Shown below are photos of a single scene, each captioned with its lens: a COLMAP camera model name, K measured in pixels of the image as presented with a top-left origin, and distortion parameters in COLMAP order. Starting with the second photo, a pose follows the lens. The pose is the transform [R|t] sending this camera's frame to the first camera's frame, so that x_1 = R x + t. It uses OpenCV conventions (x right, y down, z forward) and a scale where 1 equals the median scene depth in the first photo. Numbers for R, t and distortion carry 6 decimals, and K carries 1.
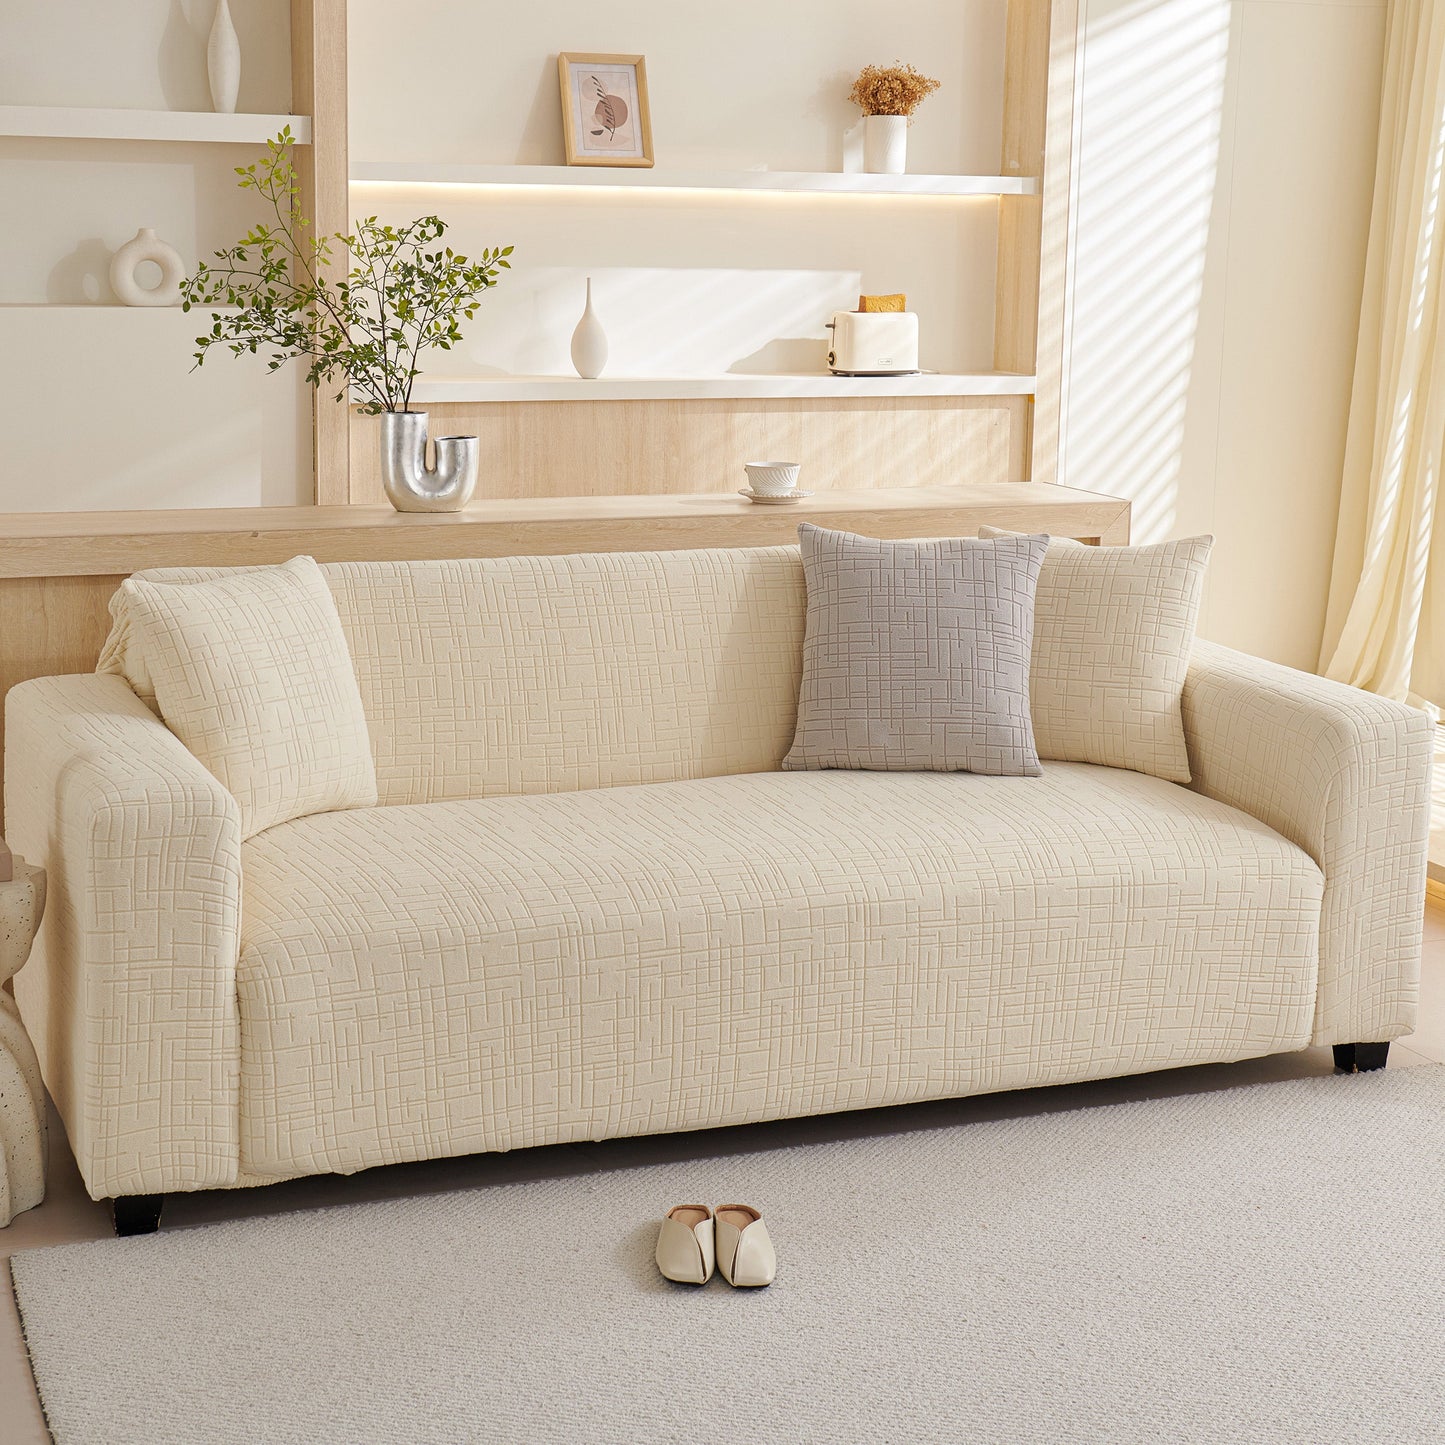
lens RADIAL K [[2479.8, 0, 685.8], [0, 2479.8, 633.0], [0, 0, 1]] dist [0.022560, 0.040518]
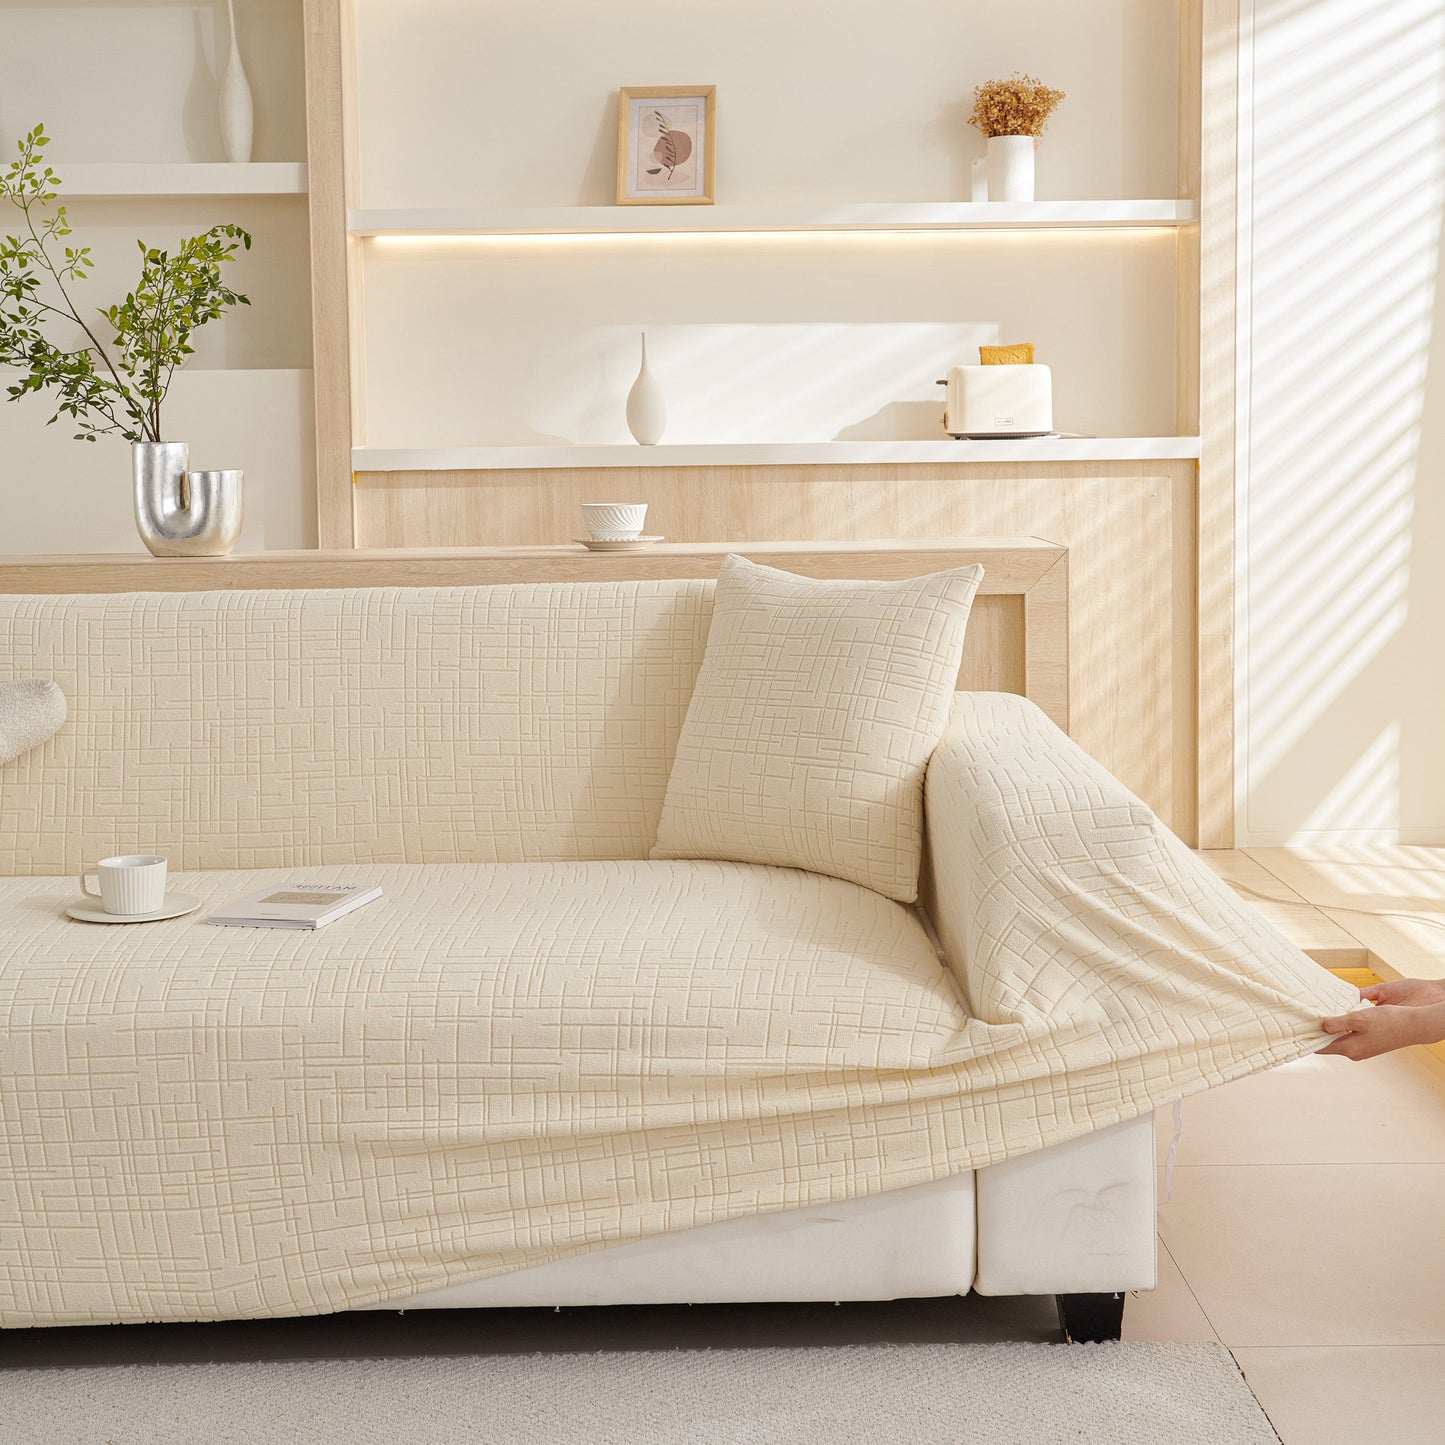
lens RADIAL K [[2261.9, 0, 719.6], [0, 2261.9, 609.8], [0, 0, 1]] dist [0.033303, 0.068978]
pose [[0.936848, -0.001149, -0.349735, 0.271925], [-0.029814, 0.996092, -0.083138, 0.023153], [0.348463, 0.088315, 0.933153, 0.259269]]
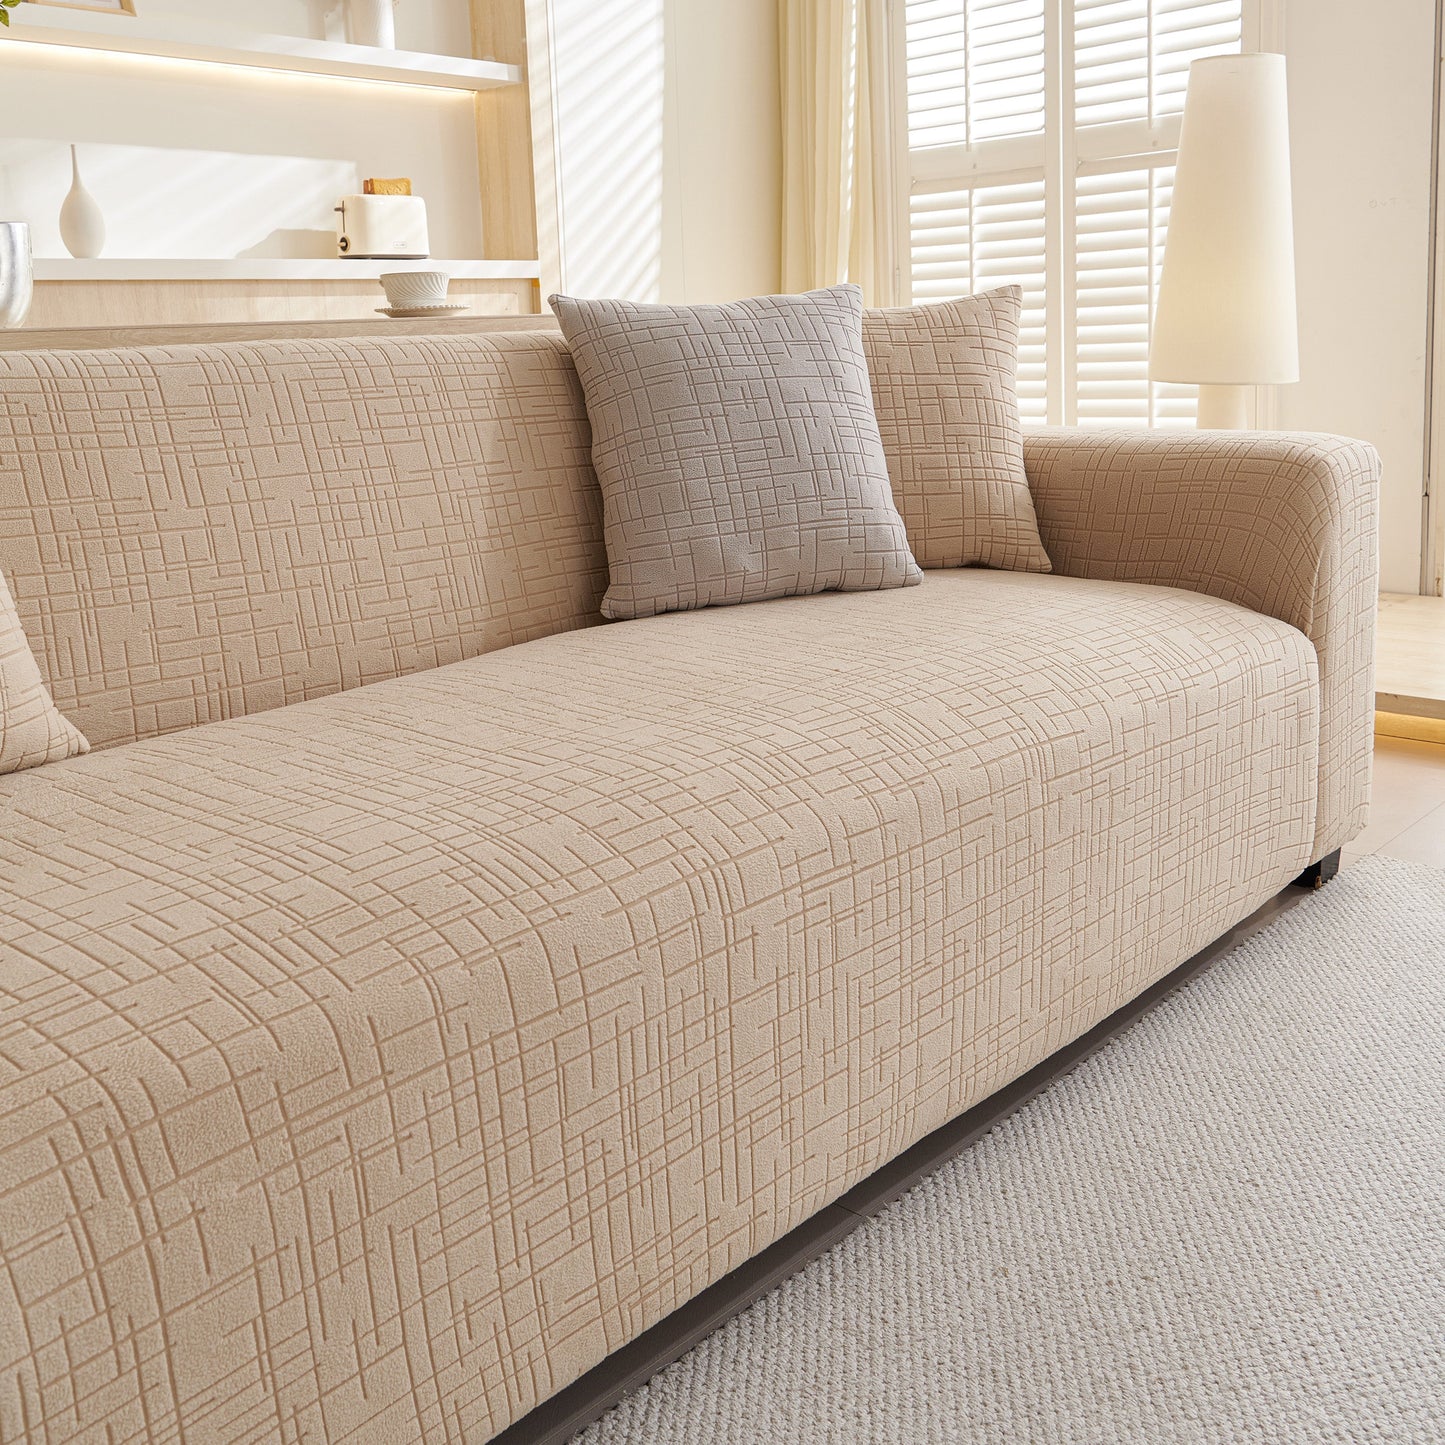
lens RADIAL K [[1537.8, 0, 720.8], [0, 1537.8, 558.4], [0, 0, 1]] dist [0.008259, 0.003802]
pose [[0.899555, -0.114646, 0.421494, -0.079678], [0.124488, 0.992212, 0.004198, 0.028025], [-0.418693, 0.048694, 0.906821, 0.419460]]
